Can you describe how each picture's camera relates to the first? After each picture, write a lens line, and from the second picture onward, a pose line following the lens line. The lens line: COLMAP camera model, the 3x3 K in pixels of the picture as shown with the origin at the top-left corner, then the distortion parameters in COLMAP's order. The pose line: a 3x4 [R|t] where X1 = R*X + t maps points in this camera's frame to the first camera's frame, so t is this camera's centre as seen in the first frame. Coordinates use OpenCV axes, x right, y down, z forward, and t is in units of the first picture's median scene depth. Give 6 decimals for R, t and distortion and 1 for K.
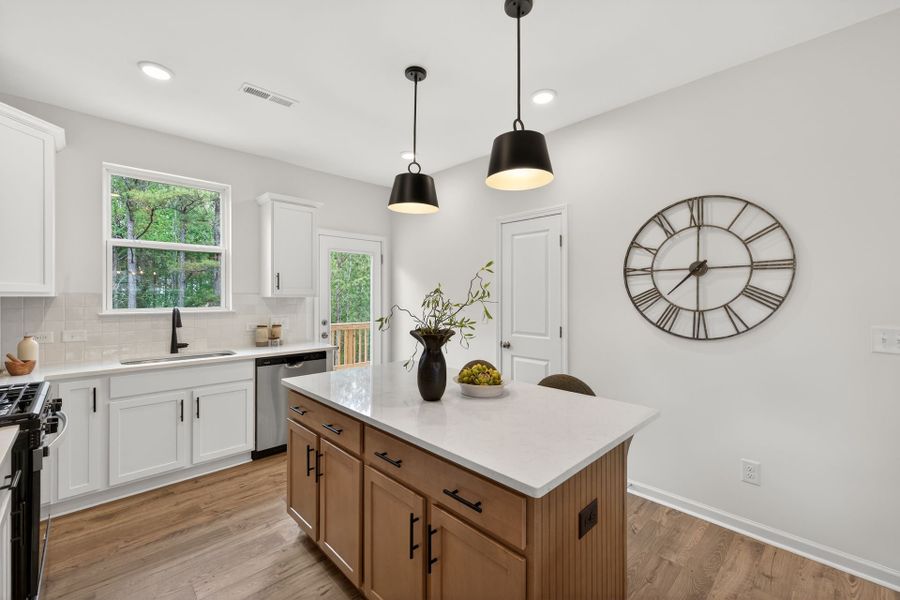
lens RADIAL K [[378.4, 0, 448.8], [0, 378.4, 296.8], [0, 0, 1]] dist [0.001356, -0.000030]
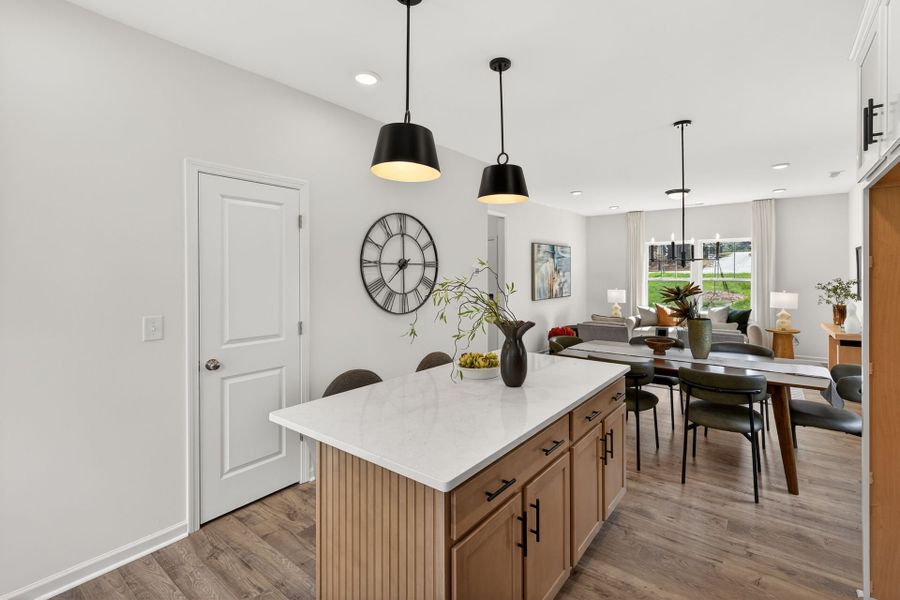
lens RADIAL K [[407.8, 0, 478.0], [0, 407.8, 274.1], [0, 0, 1]] dist [0.003753, 0.000335]
pose [[-0.175271, -0.000704, 0.984520, -0.835303], [0.004603, 0.999988, 0.001535, -0.034886], [-0.984509, 0.004801, -0.175266, 0.933575]]
